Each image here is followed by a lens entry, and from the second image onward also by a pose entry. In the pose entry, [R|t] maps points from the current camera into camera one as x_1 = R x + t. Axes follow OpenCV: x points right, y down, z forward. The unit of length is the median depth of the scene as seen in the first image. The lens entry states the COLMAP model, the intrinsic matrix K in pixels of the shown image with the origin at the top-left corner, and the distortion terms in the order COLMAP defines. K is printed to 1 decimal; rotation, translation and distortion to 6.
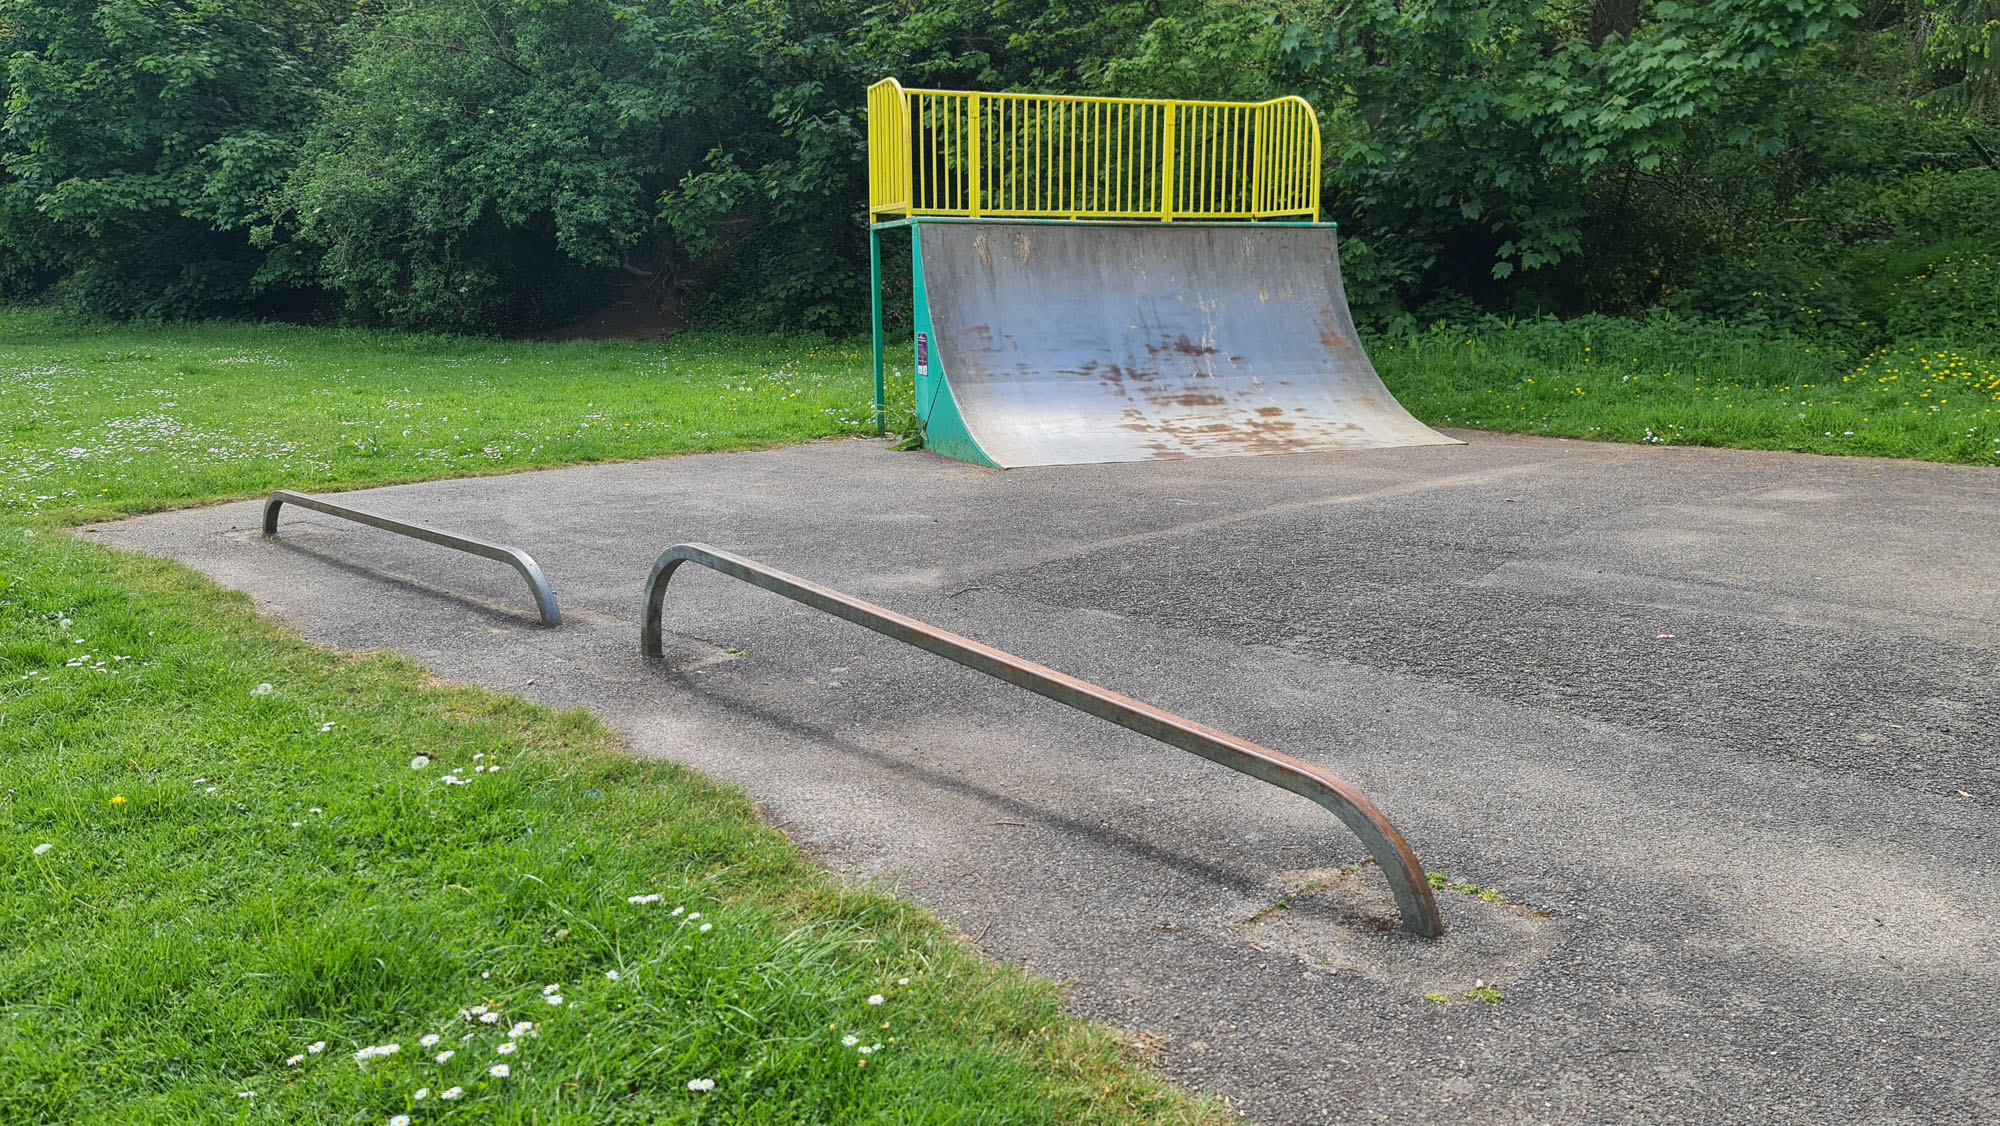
lens RADIAL K [[1470.4, 0, 1012.0], [0, 1470.4, 569.8], [0, 0, 1]] dist [0.087704, -0.076148]
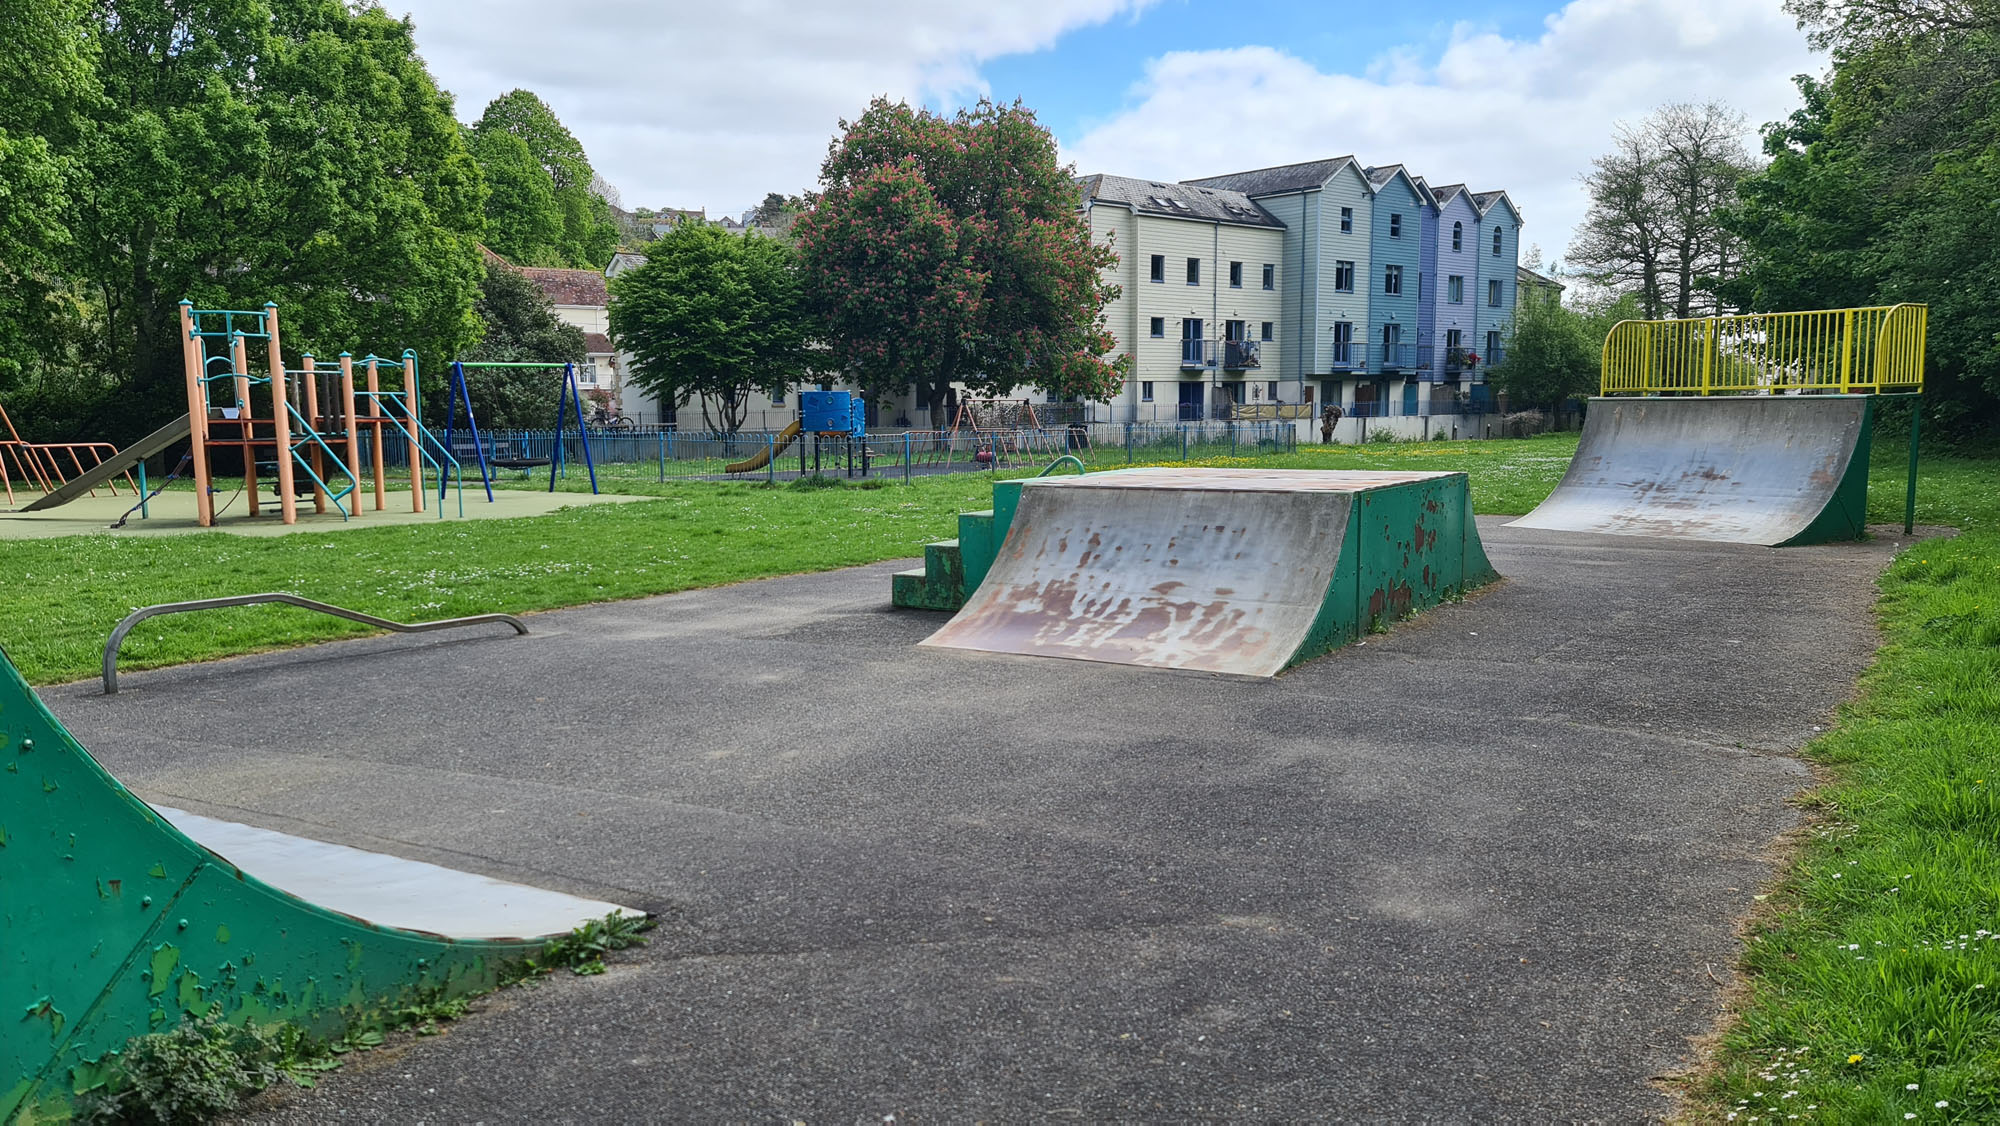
lens RADIAL K [[1460.3, 0, 1025.5], [0, 1460.3, 564.2], [0, 0, 1]] dist [0.096100, -0.075301]
pose [[0.246753, 0.108905, -0.962939, 1.064911], [-0.174338, 0.982442, 0.066437, -0.023655], [0.953268, 0.151483, 0.261407, -0.081697]]
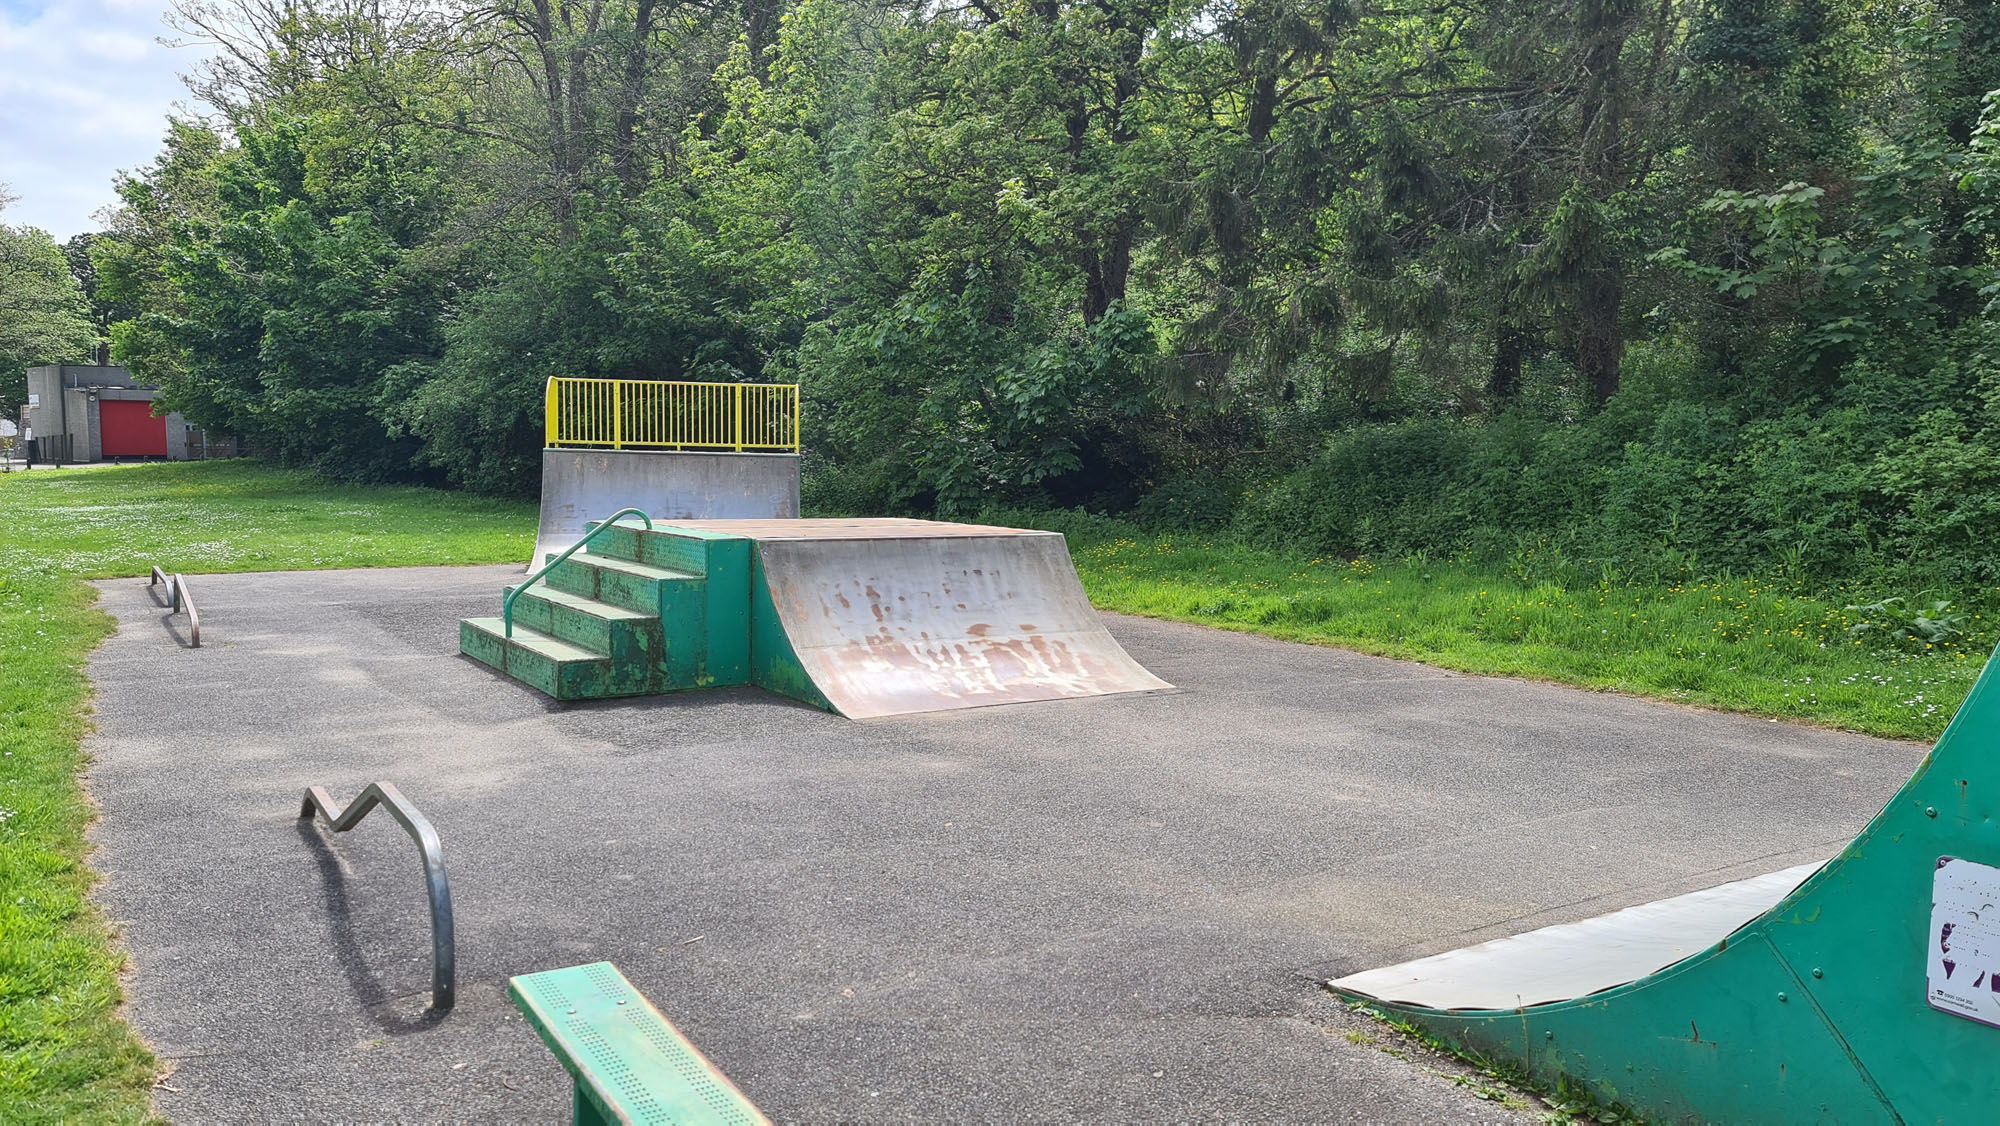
lens RADIAL K [[1460.3, 0, 1025.5], [0, 1460.3, 564.2], [0, 0, 1]] dist [0.096100, -0.075301]
pose [[0.982882, 0.035979, -0.180690, 0.615587], [-0.056742, 0.992189, -0.111092, 0.060291], [0.175282, 0.119443, 0.977246, -0.507319]]
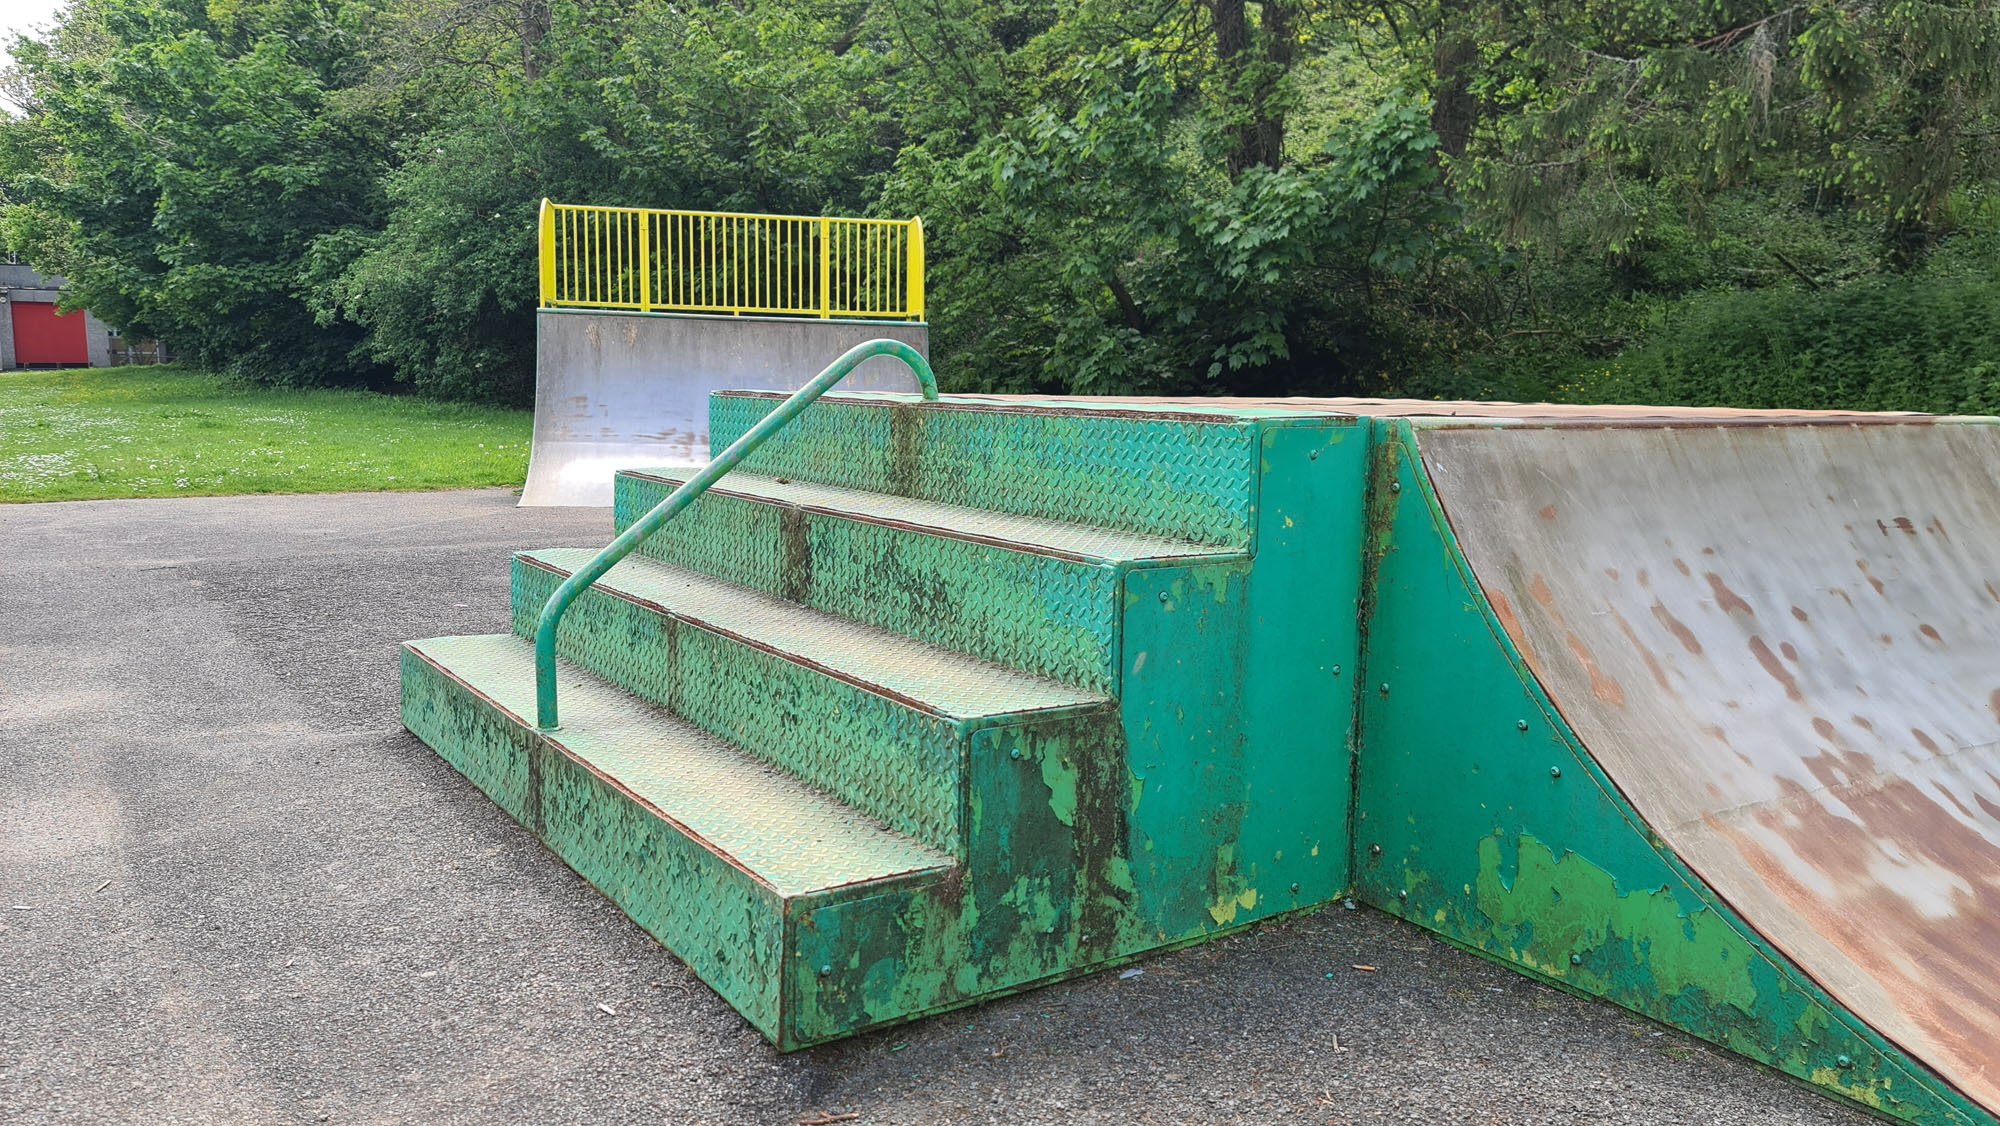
lens RADIAL K [[1460.3, 0, 1025.5], [0, 1460.3, 564.2], [0, 0, 1]] dist [0.096100, -0.075301]
pose [[0.986901, 0.045903, -0.154658, 0.367093], [-0.055695, 0.996668, -0.059582, 0.017226], [0.151408, 0.067416, 0.986170, -0.094822]]
